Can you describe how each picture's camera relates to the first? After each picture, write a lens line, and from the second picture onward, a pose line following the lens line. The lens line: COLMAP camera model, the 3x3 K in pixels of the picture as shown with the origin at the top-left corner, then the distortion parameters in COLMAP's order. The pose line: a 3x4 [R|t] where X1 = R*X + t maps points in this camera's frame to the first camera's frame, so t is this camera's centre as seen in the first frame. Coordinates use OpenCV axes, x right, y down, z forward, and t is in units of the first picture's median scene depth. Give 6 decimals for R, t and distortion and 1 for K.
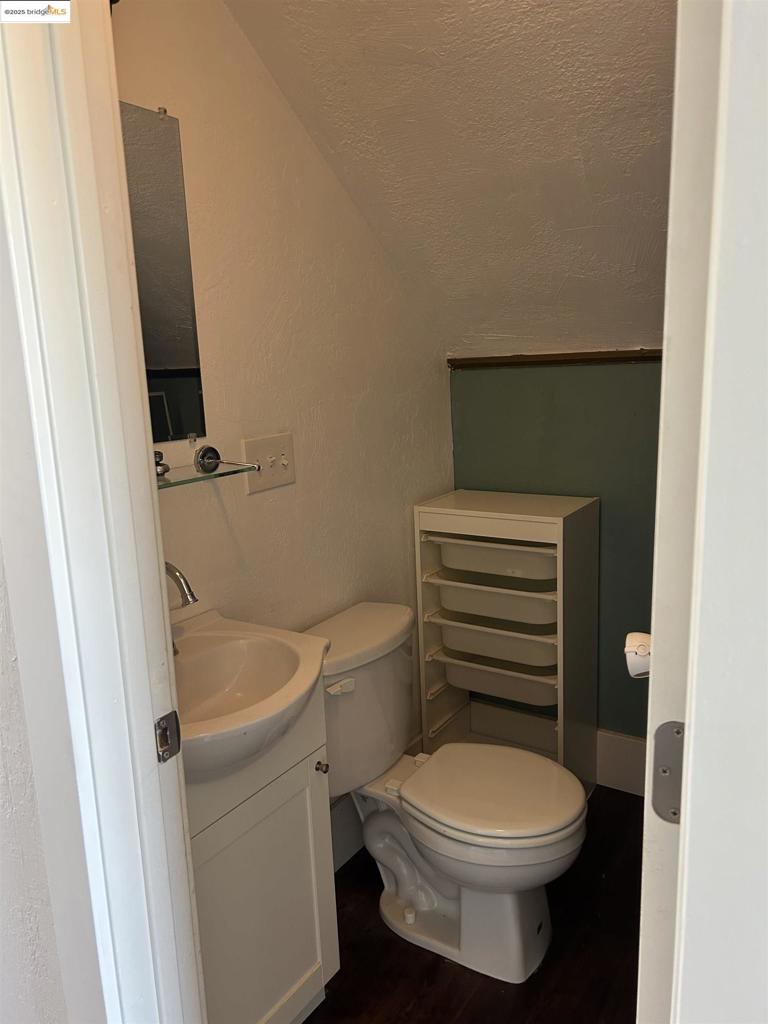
lens RADIAL K [[779.4, 0, 382.6], [0, 779.4, 517.6], [0, 0, 1]] dist [0.053653, -0.061757]
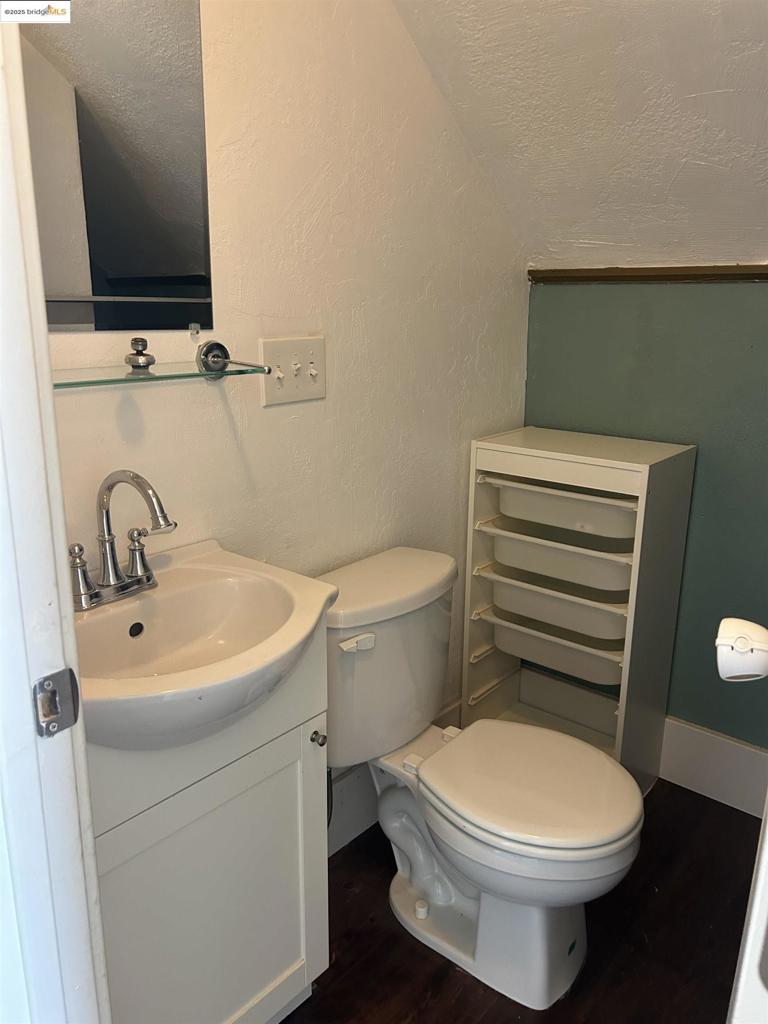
lens RADIAL K [[779.4, 0, 383.3], [0, 779.4, 512.0], [0, 0, 1]] dist [0.053653, -0.061757]
pose [[0.991788, 0.081432, -0.098619, 0.043323], [-0.075031, 0.994930, 0.066963, 0.016613], [0.103572, -0.059014, 0.992870, 0.164899]]
